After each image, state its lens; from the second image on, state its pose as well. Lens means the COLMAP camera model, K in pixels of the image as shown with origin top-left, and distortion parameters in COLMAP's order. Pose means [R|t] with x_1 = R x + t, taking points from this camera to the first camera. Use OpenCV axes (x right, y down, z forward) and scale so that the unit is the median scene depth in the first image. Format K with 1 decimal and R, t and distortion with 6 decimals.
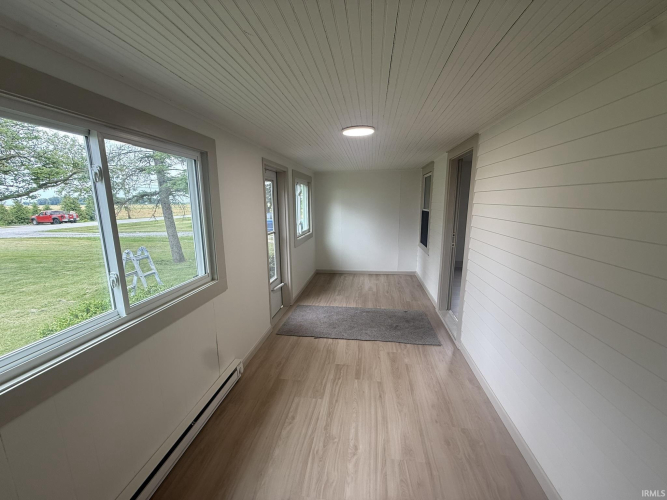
lens RADIAL K [[267.0, 0, 333.2], [0, 267.0, 250.8], [0, 0, 1]] dist [0.000961, 0.000054]
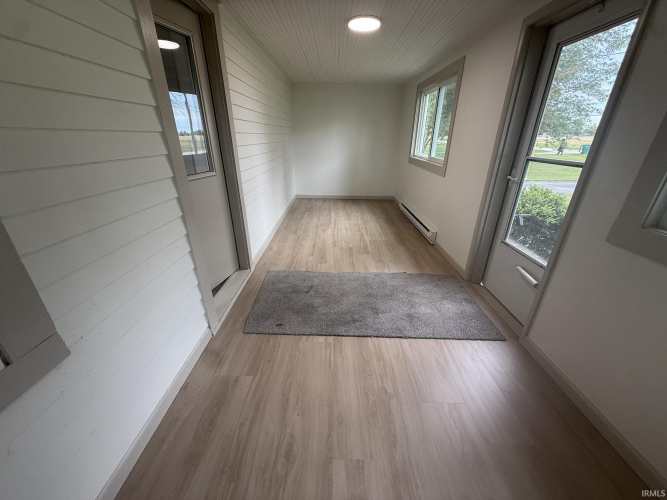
lens RADIAL K [[267.0, 0, 333.1], [0, 267.0, 252.6], [0, 0, 1]] dist [0.000961, 0.000054]
pose [[-0.991110, 0.056788, -0.120319, 0.363000], [-0.021571, 0.823782, 0.566496, -0.301436], [0.131287, 0.564055, -0.815233, 2.213940]]
